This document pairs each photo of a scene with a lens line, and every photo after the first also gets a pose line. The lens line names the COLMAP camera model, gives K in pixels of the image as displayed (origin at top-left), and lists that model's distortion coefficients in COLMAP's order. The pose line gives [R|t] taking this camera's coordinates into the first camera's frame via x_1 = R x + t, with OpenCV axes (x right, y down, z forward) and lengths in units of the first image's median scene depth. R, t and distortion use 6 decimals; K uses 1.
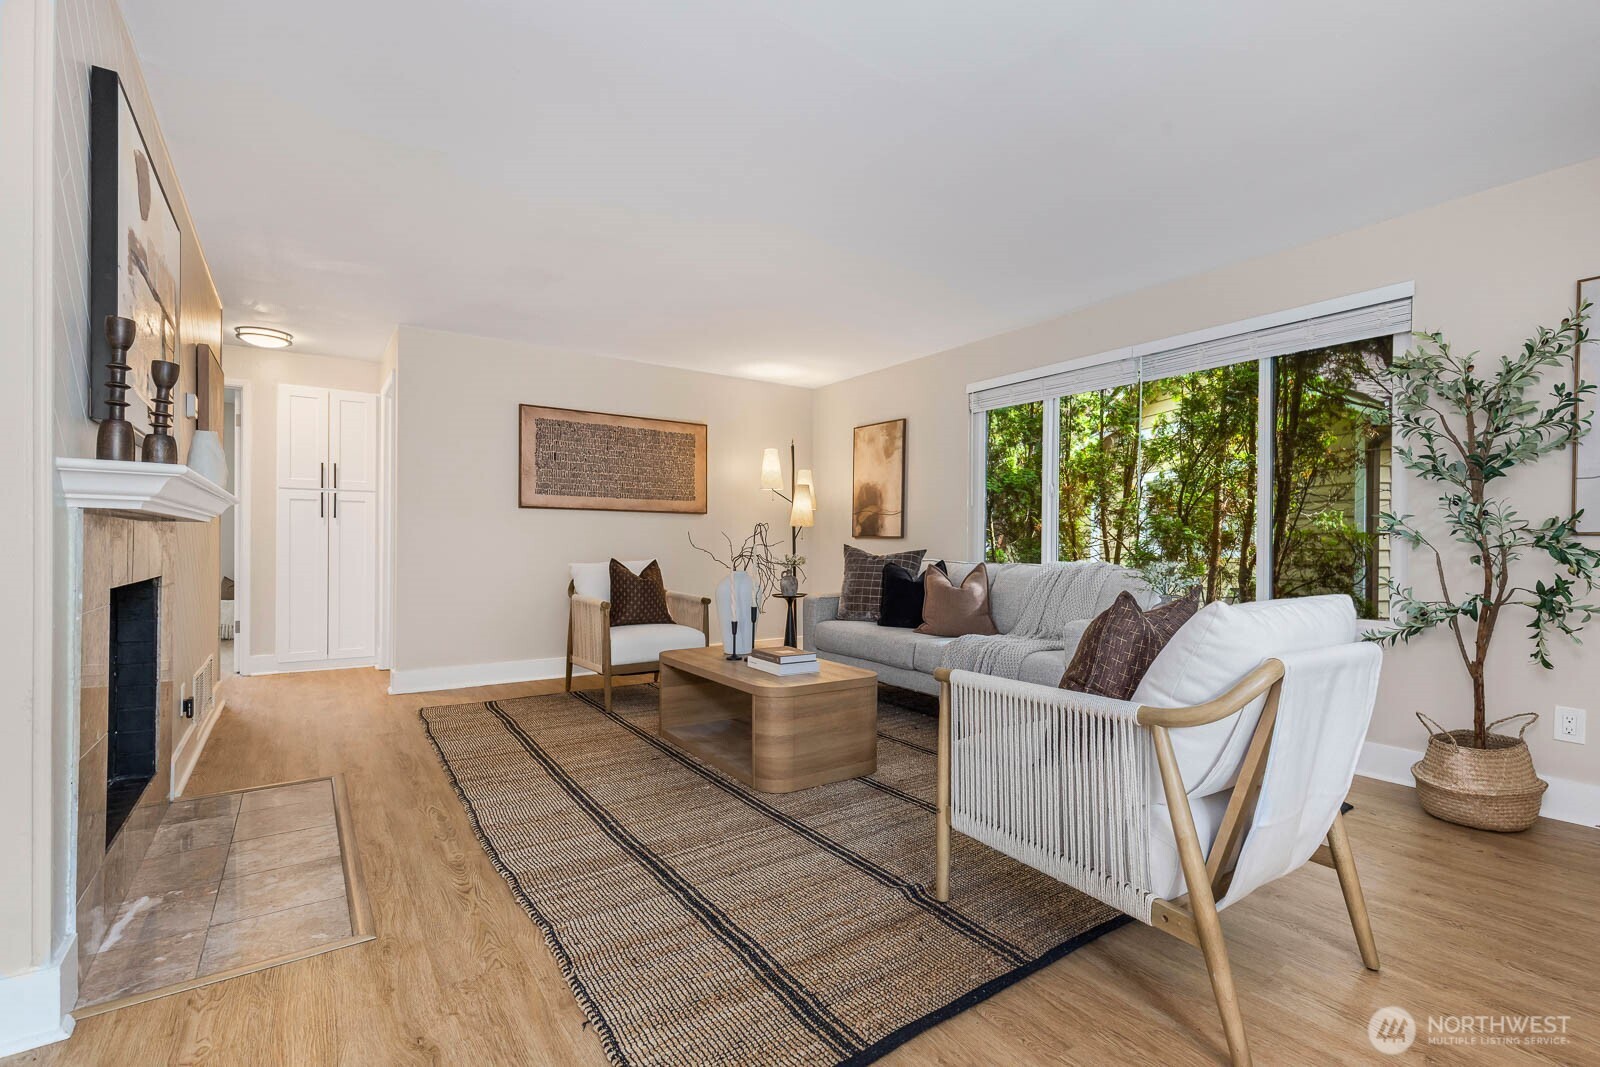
lens RADIAL K [[728.9, 0, 806.7], [0, 728.9, 533.5], [0, 0, 1]] dist [0.003692, -0.000084]
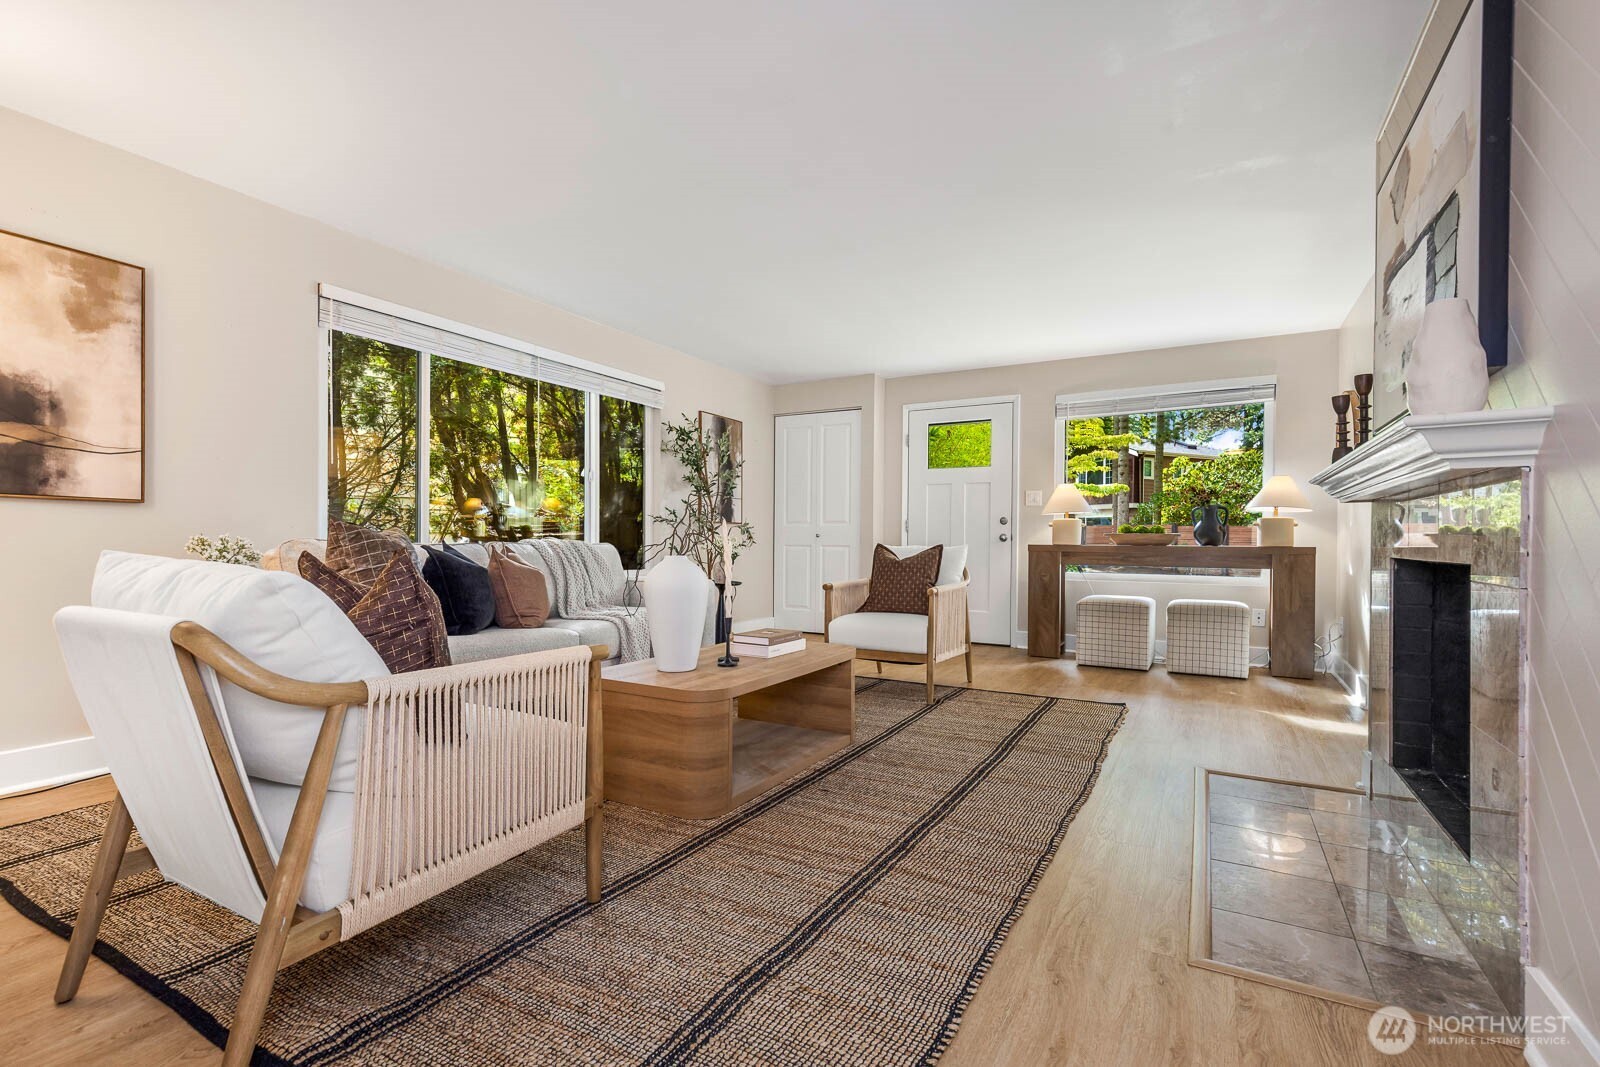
lens RADIAL K [[728.9, 0, 799.5], [0, 728.9, 535.8], [0, 0, 1]] dist [0.003692, -0.000084]
pose [[-0.437987, -0.007986, 0.898946, -0.971473], [-0.023413, 0.999723, -0.002527, 0.037350], [-0.898676, -0.022154, -0.438052, 1.472909]]
